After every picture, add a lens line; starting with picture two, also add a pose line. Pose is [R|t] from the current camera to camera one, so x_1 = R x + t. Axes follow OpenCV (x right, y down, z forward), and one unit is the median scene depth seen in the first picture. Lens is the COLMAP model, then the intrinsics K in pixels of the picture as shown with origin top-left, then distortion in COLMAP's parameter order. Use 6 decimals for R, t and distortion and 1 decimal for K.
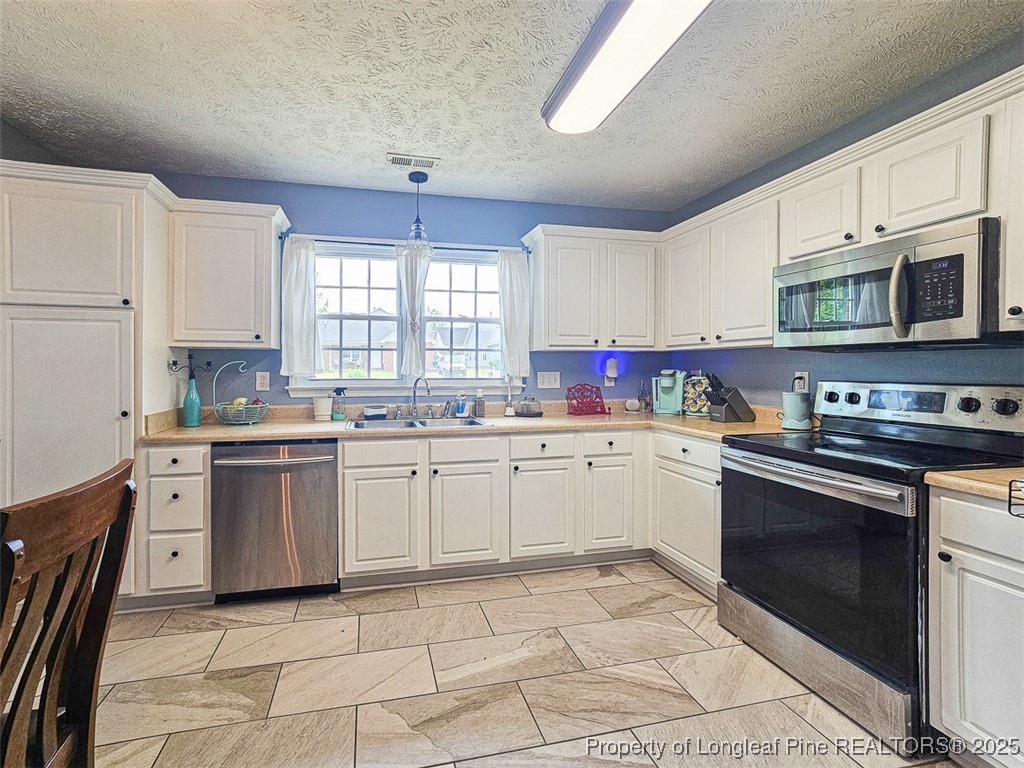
lens RADIAL K [[404.2, 0, 472.1], [0, 404.2, 366.3], [0, 0, 1]] dist [0.001054, 0.000691]
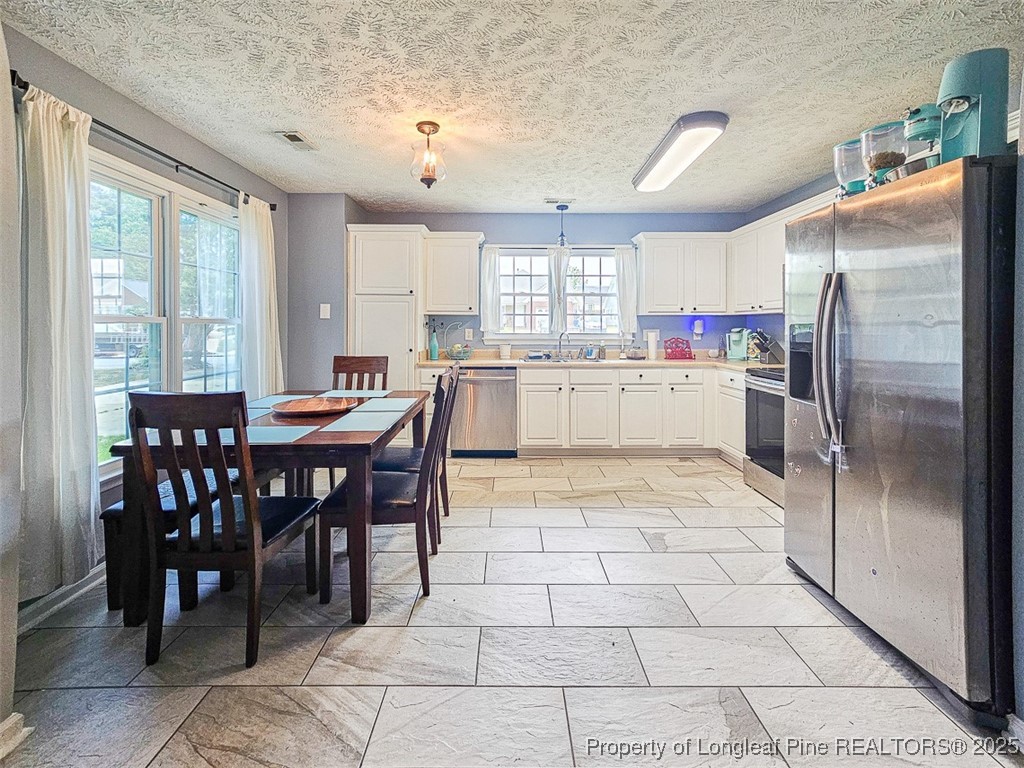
lens RADIAL K [[404.2, 0, 532.6], [0, 404.2, 326.2], [0, 0, 1]] dist [0.001054, 0.000691]
pose [[0.980156, 0.001838, -0.198218, 0.068280], [-0.001223, 0.999994, 0.003224, -0.002483], [0.198223, -0.002918, 0.980153, -0.592281]]
